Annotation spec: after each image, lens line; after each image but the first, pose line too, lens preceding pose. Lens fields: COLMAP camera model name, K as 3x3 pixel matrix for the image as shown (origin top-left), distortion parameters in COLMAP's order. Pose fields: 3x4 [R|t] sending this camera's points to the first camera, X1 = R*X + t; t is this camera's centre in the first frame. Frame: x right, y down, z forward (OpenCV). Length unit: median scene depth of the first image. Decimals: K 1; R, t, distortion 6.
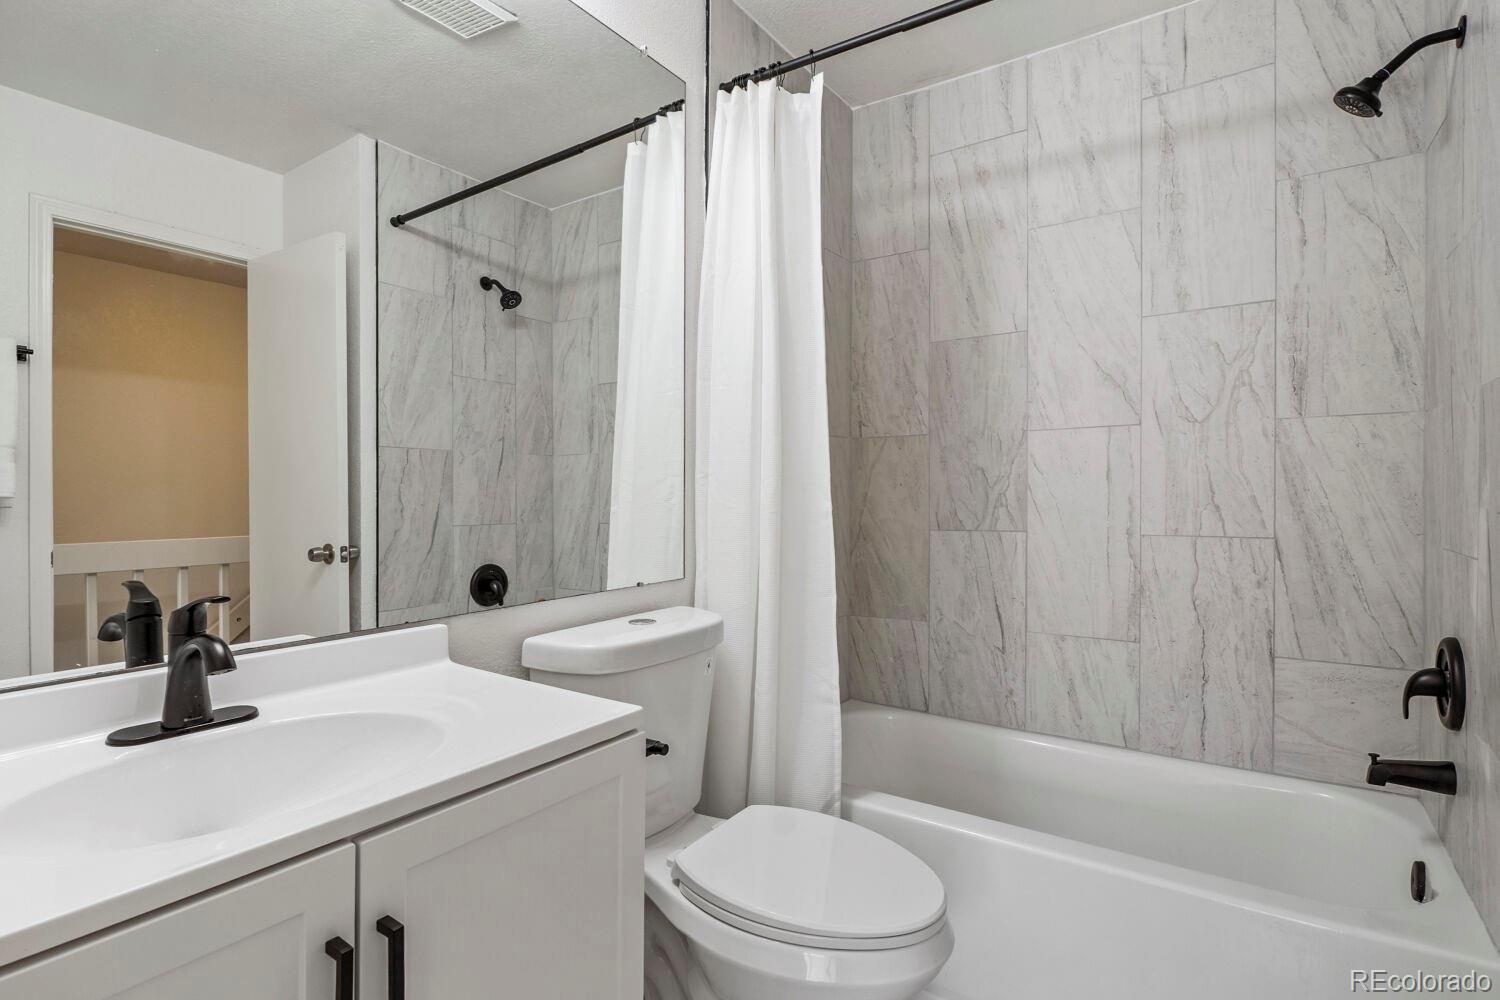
lens RADIAL K [[742.1, 0, 757.8], [0, 742.1, 497.0], [0, 0, 1]] dist [-0.009339, 0.001173]
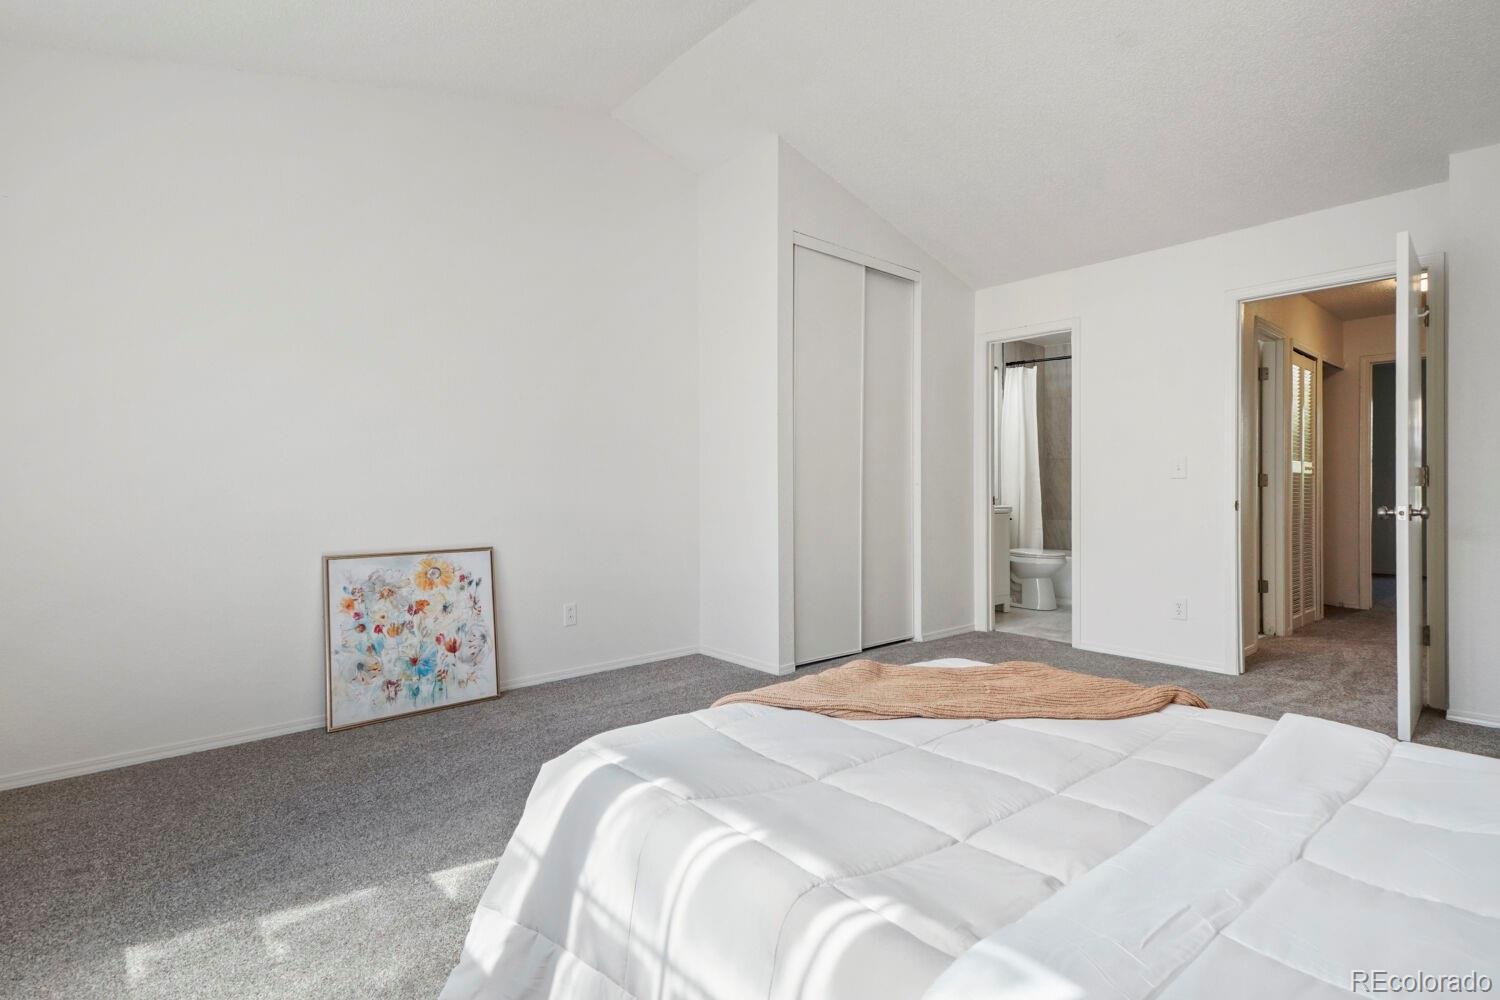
lens RADIAL K [[713.0, 0, 750.1], [0, 713.0, 484.6], [0, 0, 1]] dist [-0.023350, 0.000530]
pose [[0.966053, -0.001034, -0.258342, -0.328919], [-0.002441, 0.999911, -0.013130, 0.075302], [0.258333, 0.013315, 0.965964, -2.413731]]
